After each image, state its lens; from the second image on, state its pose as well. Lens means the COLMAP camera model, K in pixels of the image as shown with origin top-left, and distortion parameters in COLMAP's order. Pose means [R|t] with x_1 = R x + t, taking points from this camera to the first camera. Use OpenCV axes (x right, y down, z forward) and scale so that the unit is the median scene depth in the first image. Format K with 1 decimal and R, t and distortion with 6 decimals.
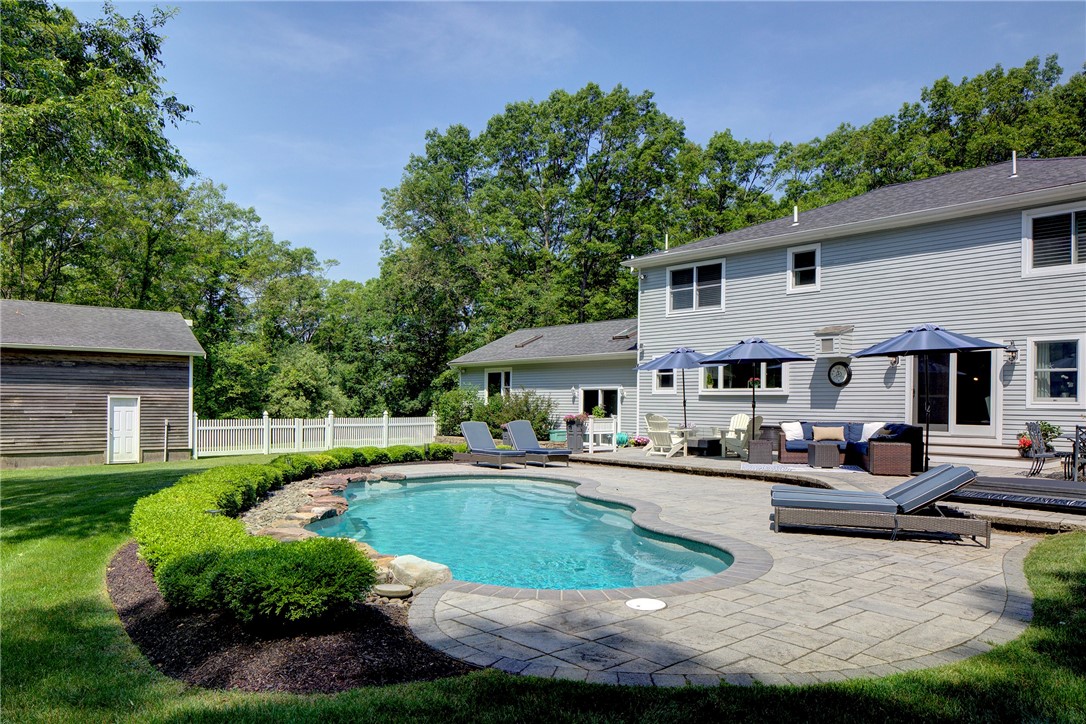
lens RADIAL K [[758.1, 0, 523.2], [0, 758.1, 402.4], [0, 0, 1]] dist [-0.001490, -0.001213]
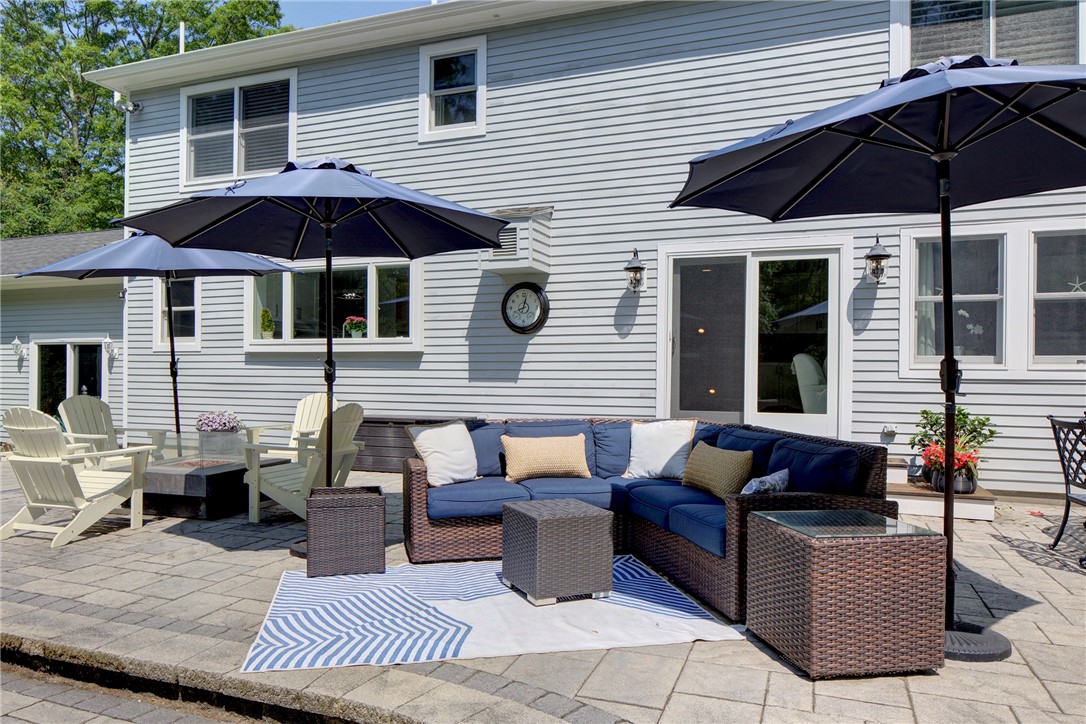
lens RADIAL K [[756.5, 0, 514.8], [0, 756.5, 374.5], [0, 0, 1]] dist [-0.008682, -0.000289]
pose [[0.889471, -0.003964, 0.456974, 0.168877], [0.001582, 0.999983, 0.005595, 0.001834], [-0.456989, -0.004254, 0.889462, 0.505386]]
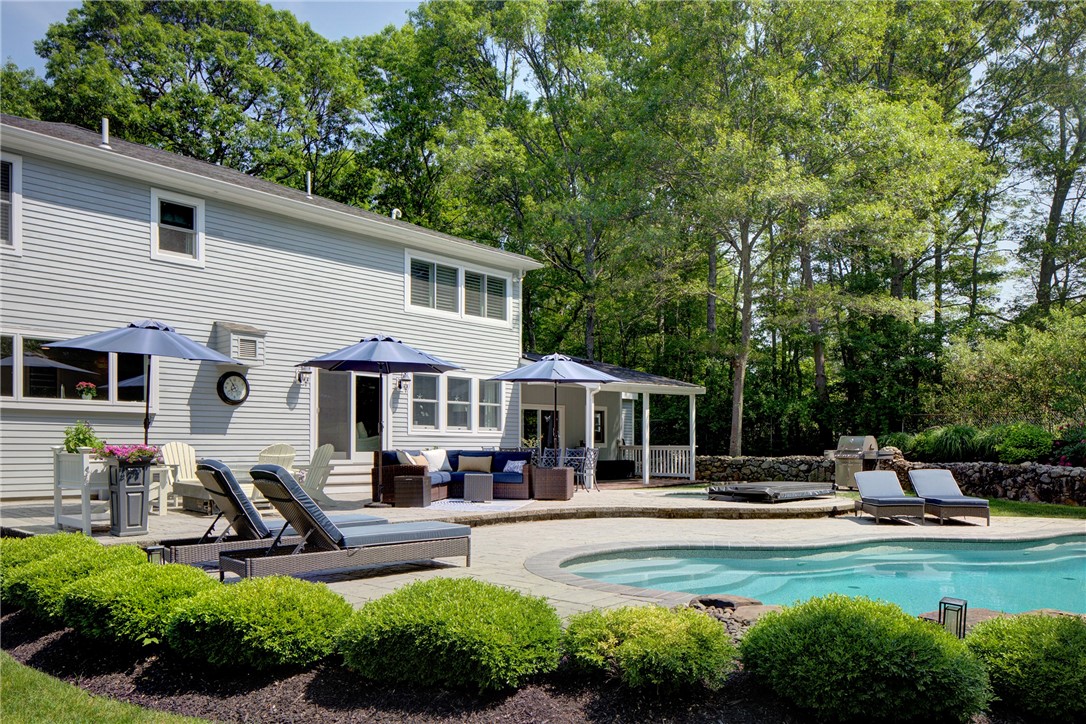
lens RADIAL K [[792.4, 0, 538.9], [0, 792.4, 448.4], [0, 0, 1]] dist [0.003953, 0.002132]
pose [[-0.107222, -0.011662, 0.994167, -0.340967], [-0.006673, 0.999917, 0.011010, 0.009683], [-0.994213, -0.005454, -0.107291, 0.688403]]
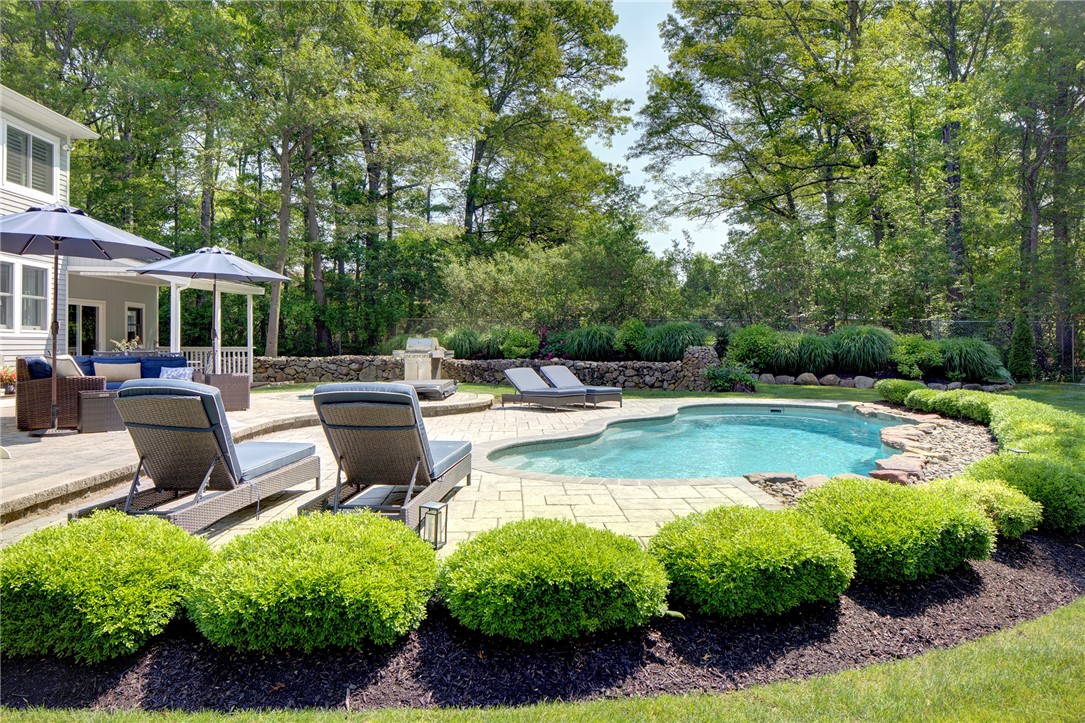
lens RADIAL K [[744.6, 0, 525.7], [0, 744.6, 334.1], [0, 0, 1]] dist [0.005822, 0.002255]
pose [[-0.760700, 0.002471, 0.649098, -0.219337], [-0.005701, 0.999929, -0.010488, 0.007934], [-0.649078, -0.011679, -0.760632, 0.875346]]
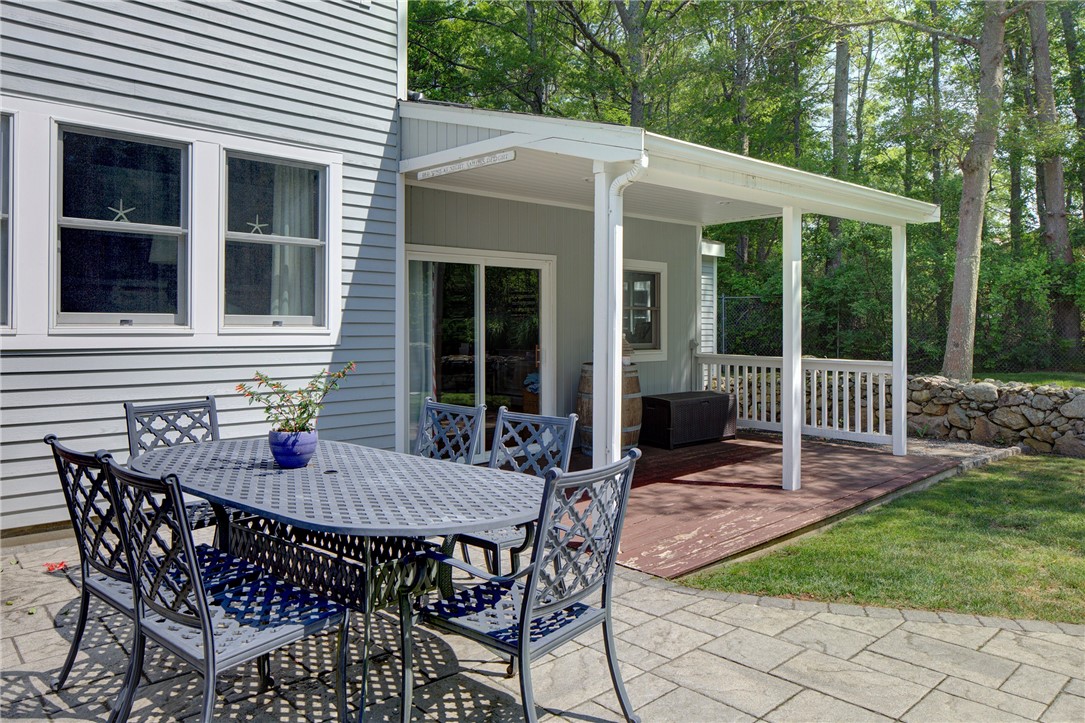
lens RADIAL K [[744.6, 0, 525.7], [0, 744.6, 334.1], [0, 0, 1]] dist [0.005822, 0.002255]
pose [[-0.014335, -0.017870, 0.999738, 0.307800], [-0.006186, 0.999823, 0.017783, -0.002642], [-0.999878, -0.005929, -0.014443, 0.565309]]
